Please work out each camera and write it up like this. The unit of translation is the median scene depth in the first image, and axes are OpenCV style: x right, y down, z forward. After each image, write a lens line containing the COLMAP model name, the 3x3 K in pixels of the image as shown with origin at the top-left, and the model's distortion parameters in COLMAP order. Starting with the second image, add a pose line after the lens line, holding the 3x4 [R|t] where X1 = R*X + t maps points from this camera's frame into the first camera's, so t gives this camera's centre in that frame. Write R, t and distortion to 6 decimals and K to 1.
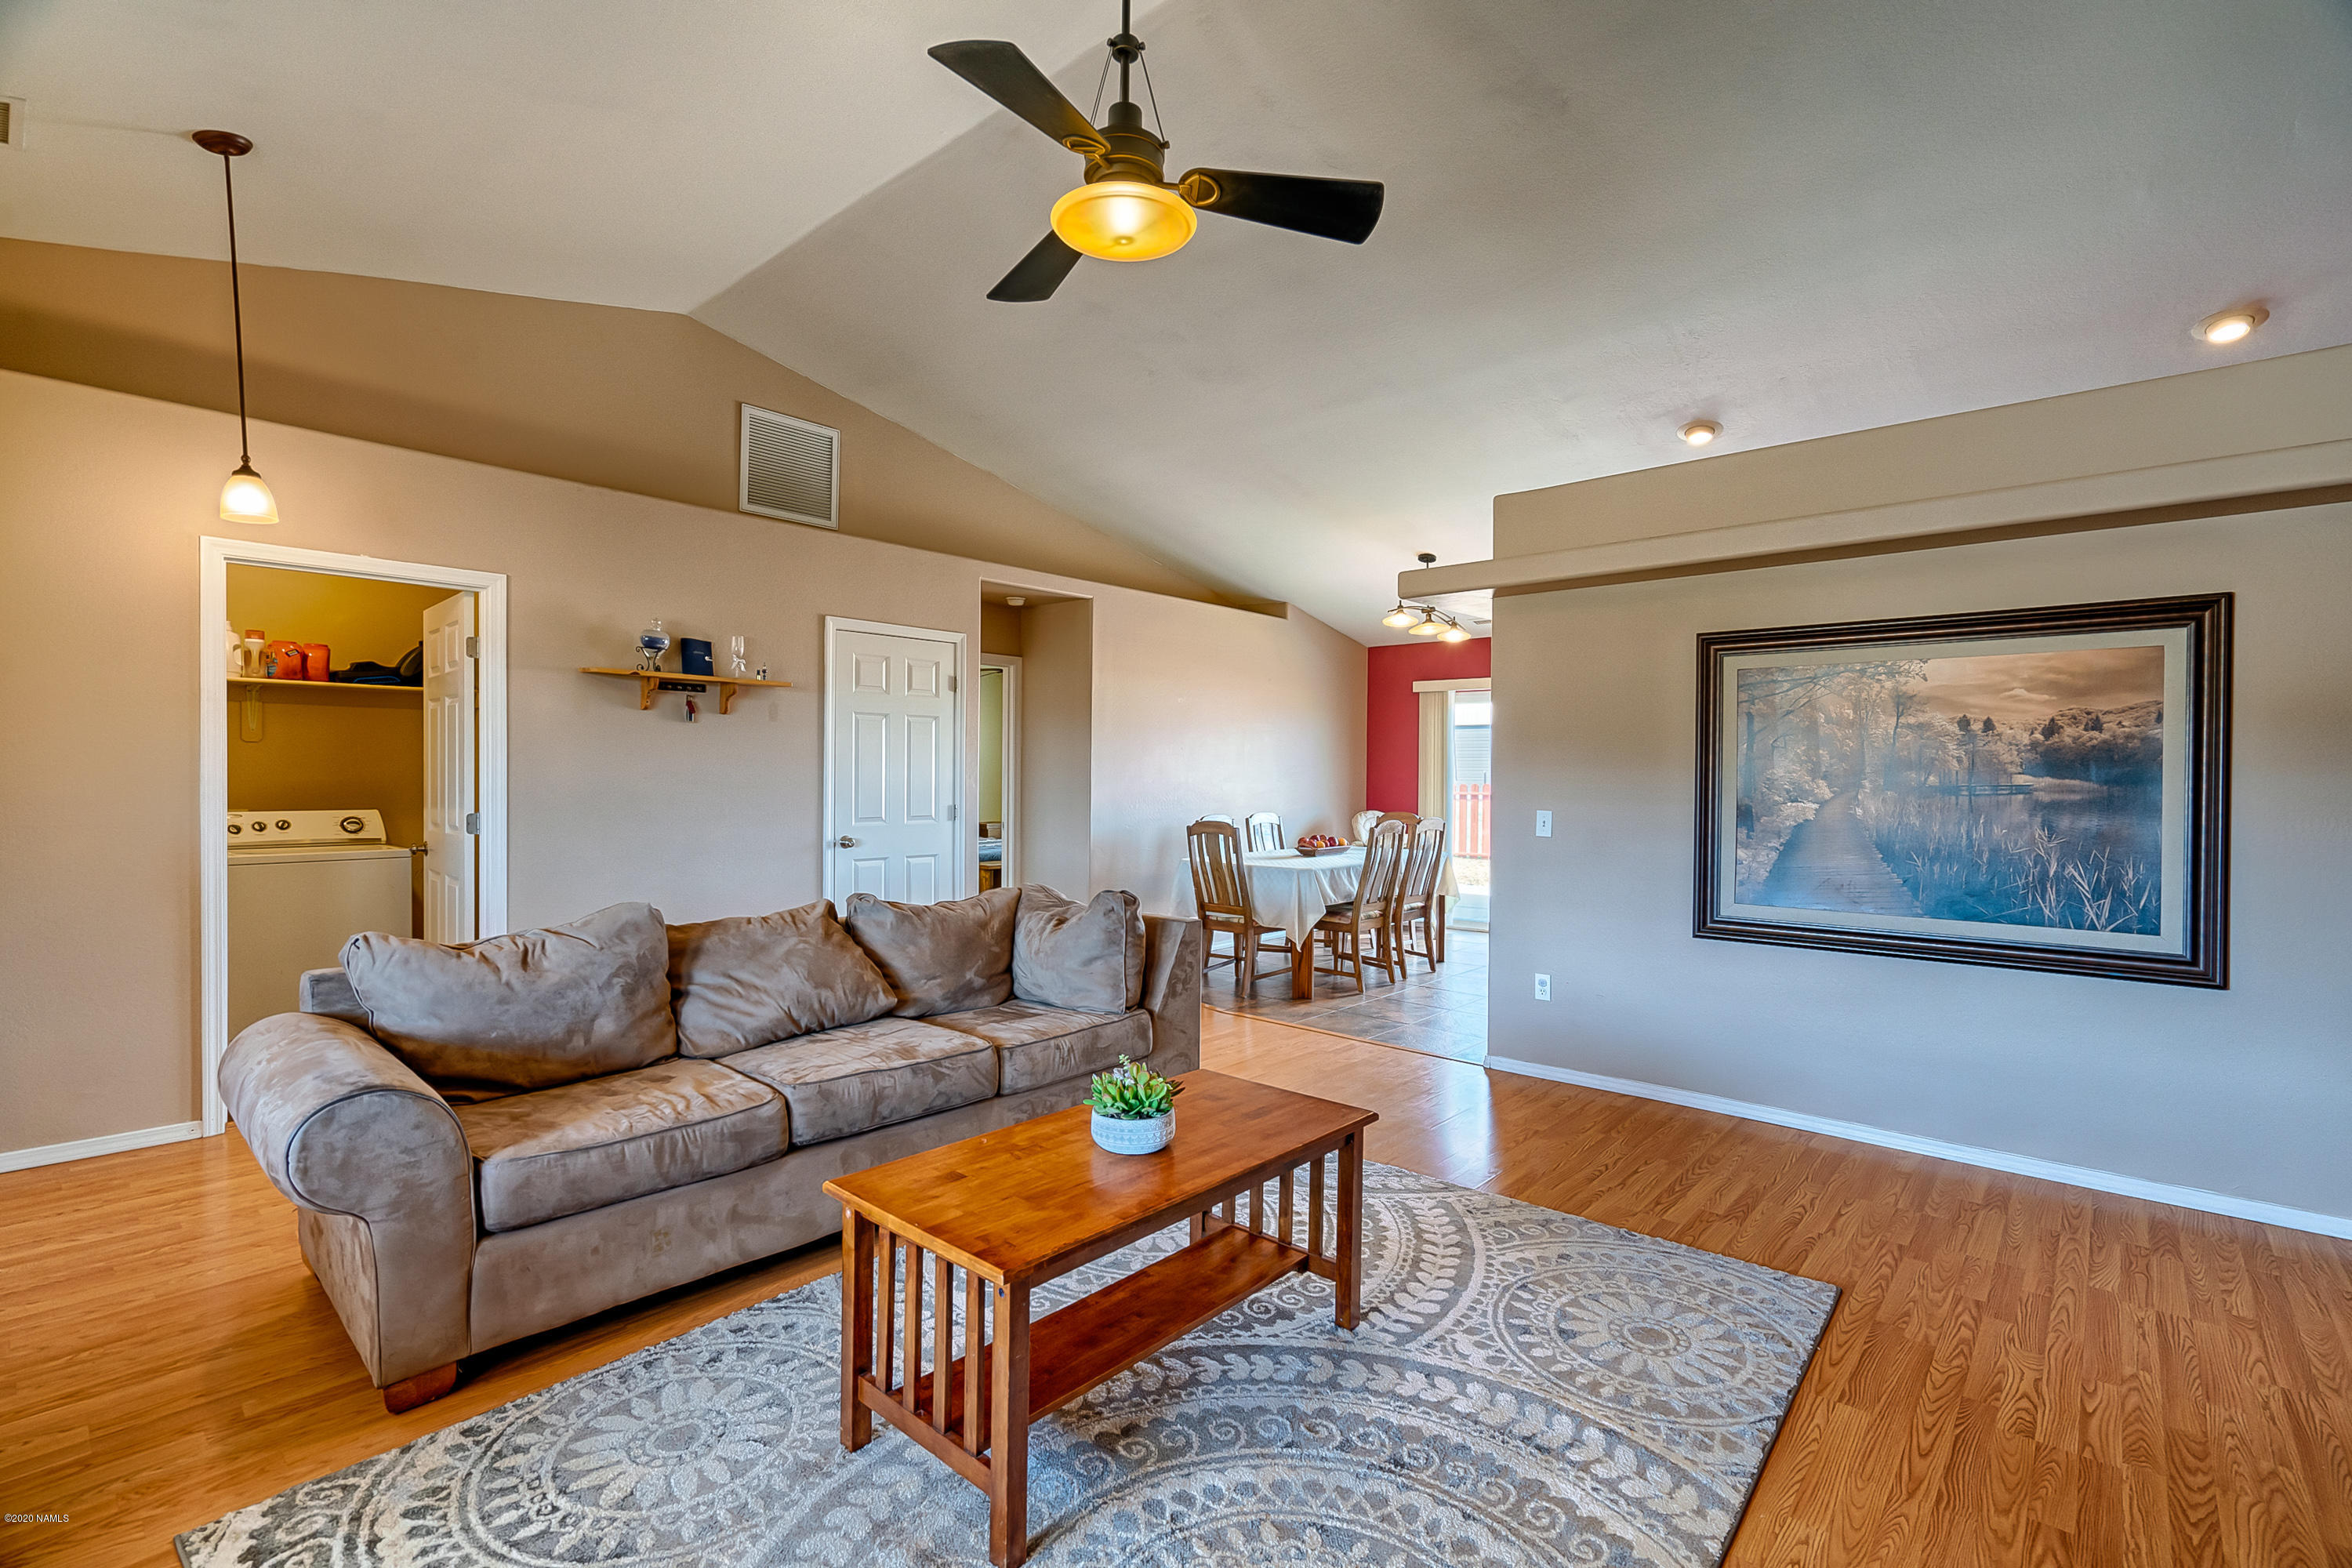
lens RADIAL K [[1056.7, 0, 1181.2], [0, 1056.7, 784.2], [0, 0, 1]] dist [-0.005789, -0.000615]
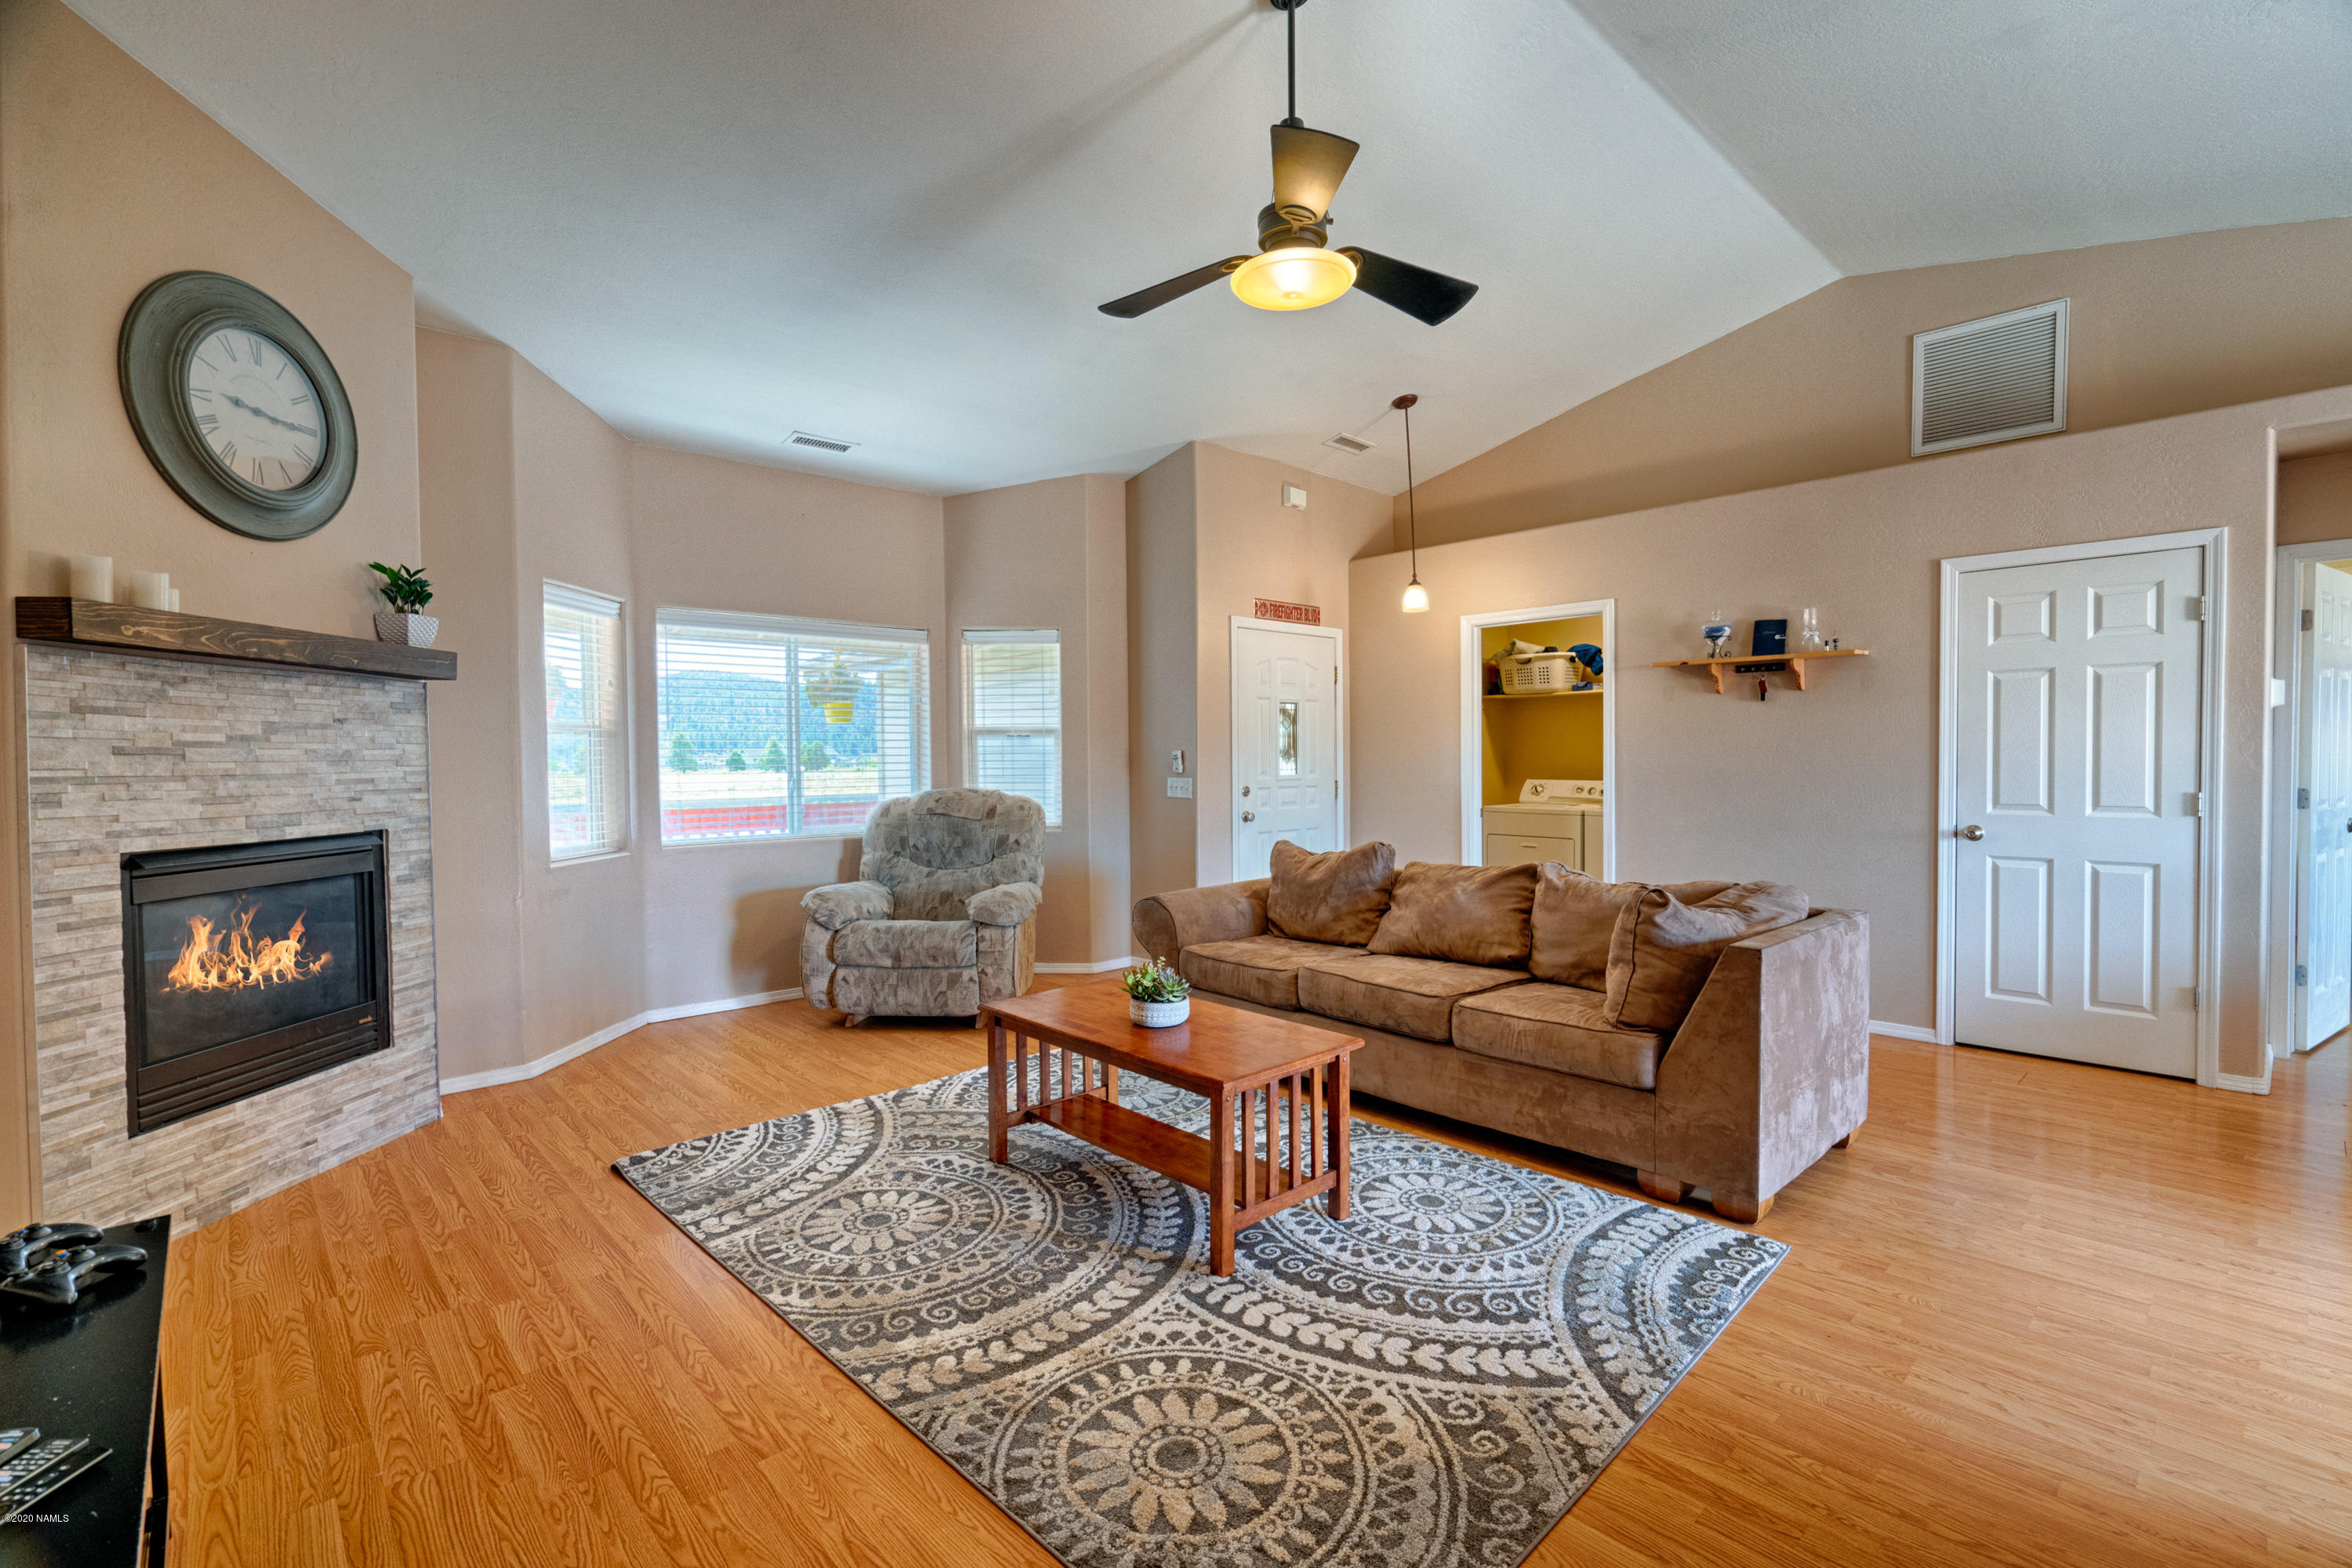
lens RADIAL K [[1056.7, 0, 1190.9], [0, 1056.7, 781.6], [0, 0, 1]] dist [-0.005789, -0.000615]
pose [[-0.091806, 0.018951, -0.995597, 0.607247], [0.000939, 0.999820, 0.018944, -0.000710], [0.995776, 0.000804, -0.091807, 0.535743]]
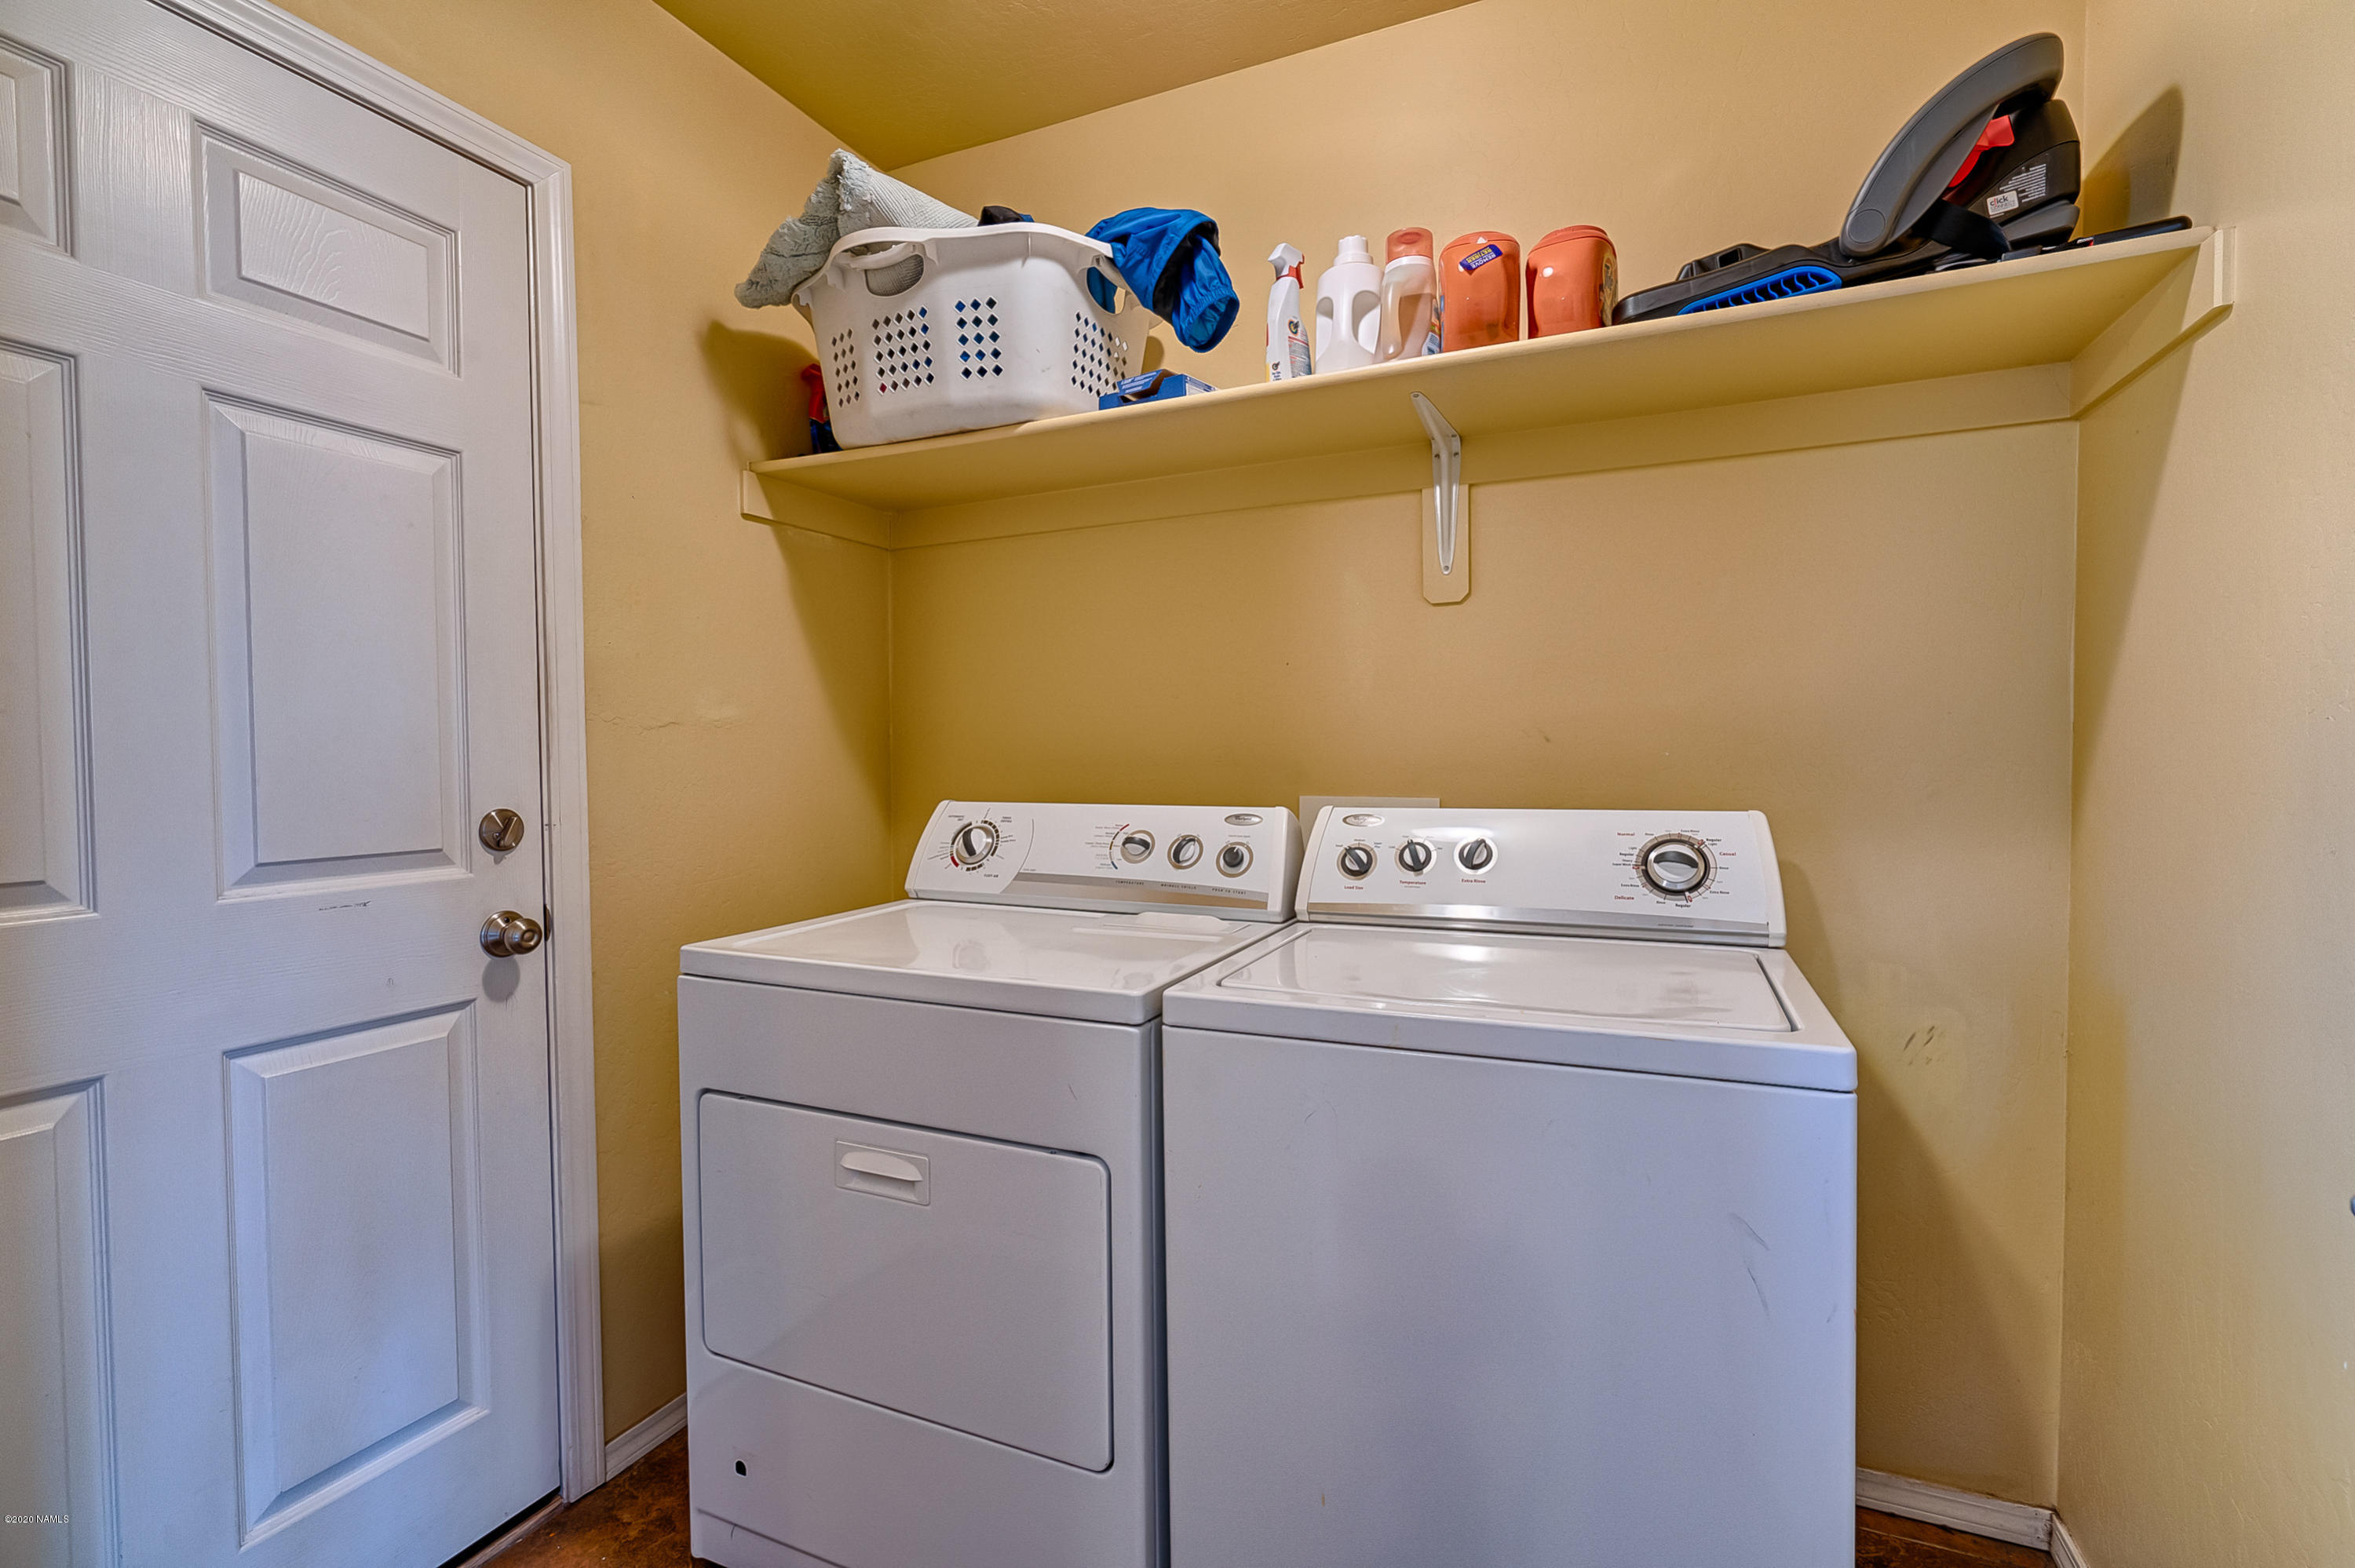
lens RADIAL K [[1057.9, 0, 1177.2], [0, 1057.9, 780.4], [0, 0, 1]] dist [-0.005789, -0.000615]
pose [[0.292718, 0.019312, -0.956004, -0.611295], [0.008240, 0.999708, 0.022718, 0.010024], [0.956163, -0.014527, 0.292473, 0.862165]]
